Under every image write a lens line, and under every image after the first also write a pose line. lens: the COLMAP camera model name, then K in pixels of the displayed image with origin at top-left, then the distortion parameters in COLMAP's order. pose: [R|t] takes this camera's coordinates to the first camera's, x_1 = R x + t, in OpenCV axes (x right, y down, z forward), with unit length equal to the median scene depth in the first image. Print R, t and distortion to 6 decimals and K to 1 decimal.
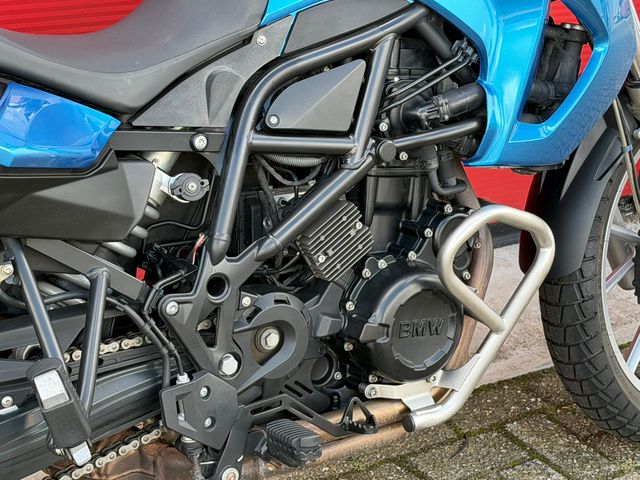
lens RADIAL K [[1477.9, 0, 325.5], [0, 1477.9, 240.9], [0, 0, 1]] dist [0.137697, 0.000000]
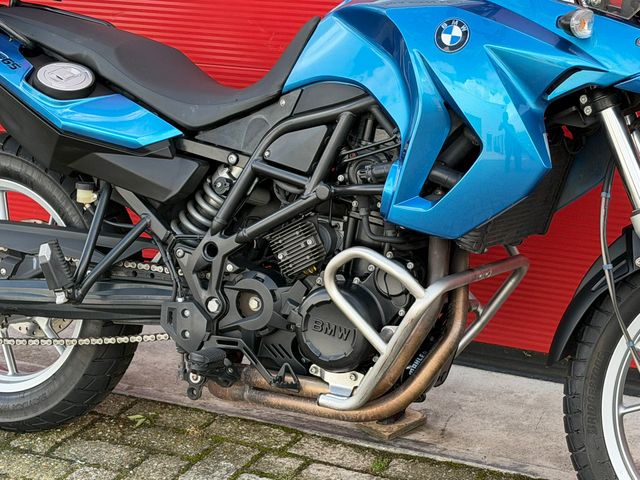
lens RADIAL K [[1477.9, 0, 325.4], [0, 1477.9, 241.5], [0, 0, 1]] dist [0.137697, 0.000000]
pose [[0.475197, 0.183041, -0.860630, 1.273565], [-0.304560, 0.951876, 0.034284, -0.065337], [0.825488, 0.245822, 0.508076, 0.305892]]
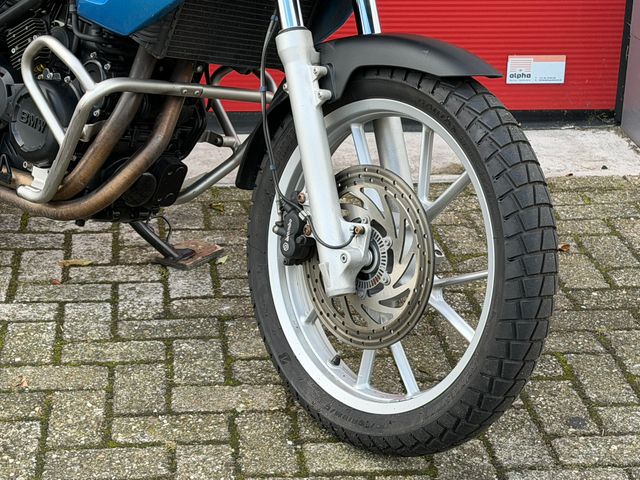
lens RADIAL K [[1477.9, 0, 325.7], [0, 1477.9, 245.7], [0, 0, 1]] dist [0.137697, 0.000000]
pose [[0.245425, 0.234291, -0.940678, 1.544456], [-0.431592, 0.895290, 0.110383, -0.114263], [0.868041, 0.378899, 0.320844, 0.880155]]
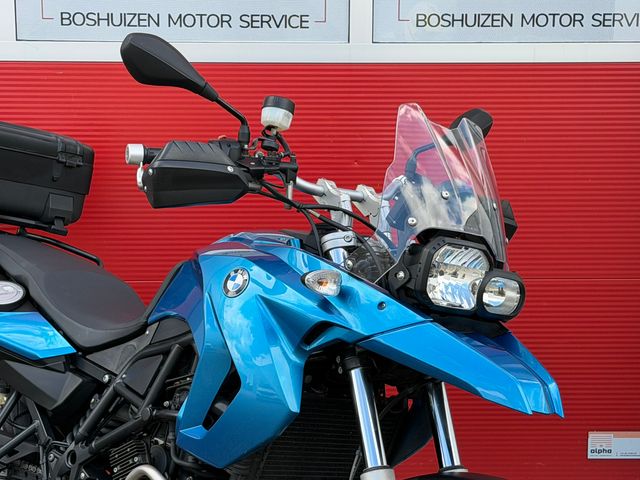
lens RADIAL K [[1477.9, 0, 318.5], [0, 1477.9, 254.1], [0, 0, 1]] dist [0.137697, 0.000000]
pose [[0.184557, 0.055041, -0.981279, 1.605224], [-0.426743, 0.903890, -0.029561, -0.245434], [0.885341, 0.424209, 0.190307, 0.804503]]
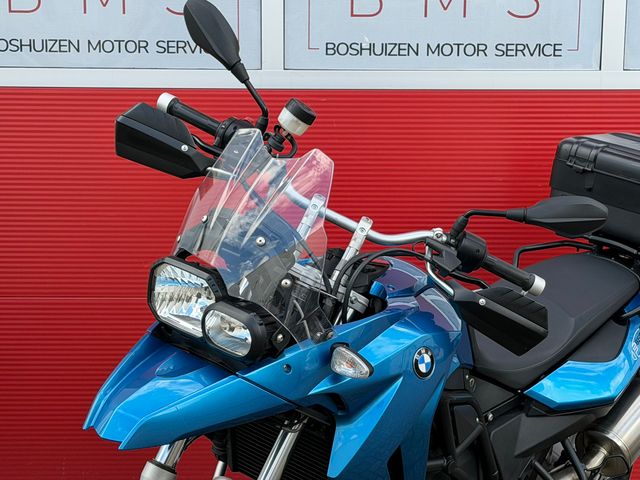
lens RADIAL K [[1477.9, 0, 326.2], [0, 1477.9, 250.2], [0, 0, 1]] dist [0.137697, 0.000000]
pose [[0.139671, 0.028419, -0.989790, 1.652639], [-0.435509, 0.899479, -0.035629, -0.099164], [0.889283, 0.436039, 0.138008, 0.560198]]
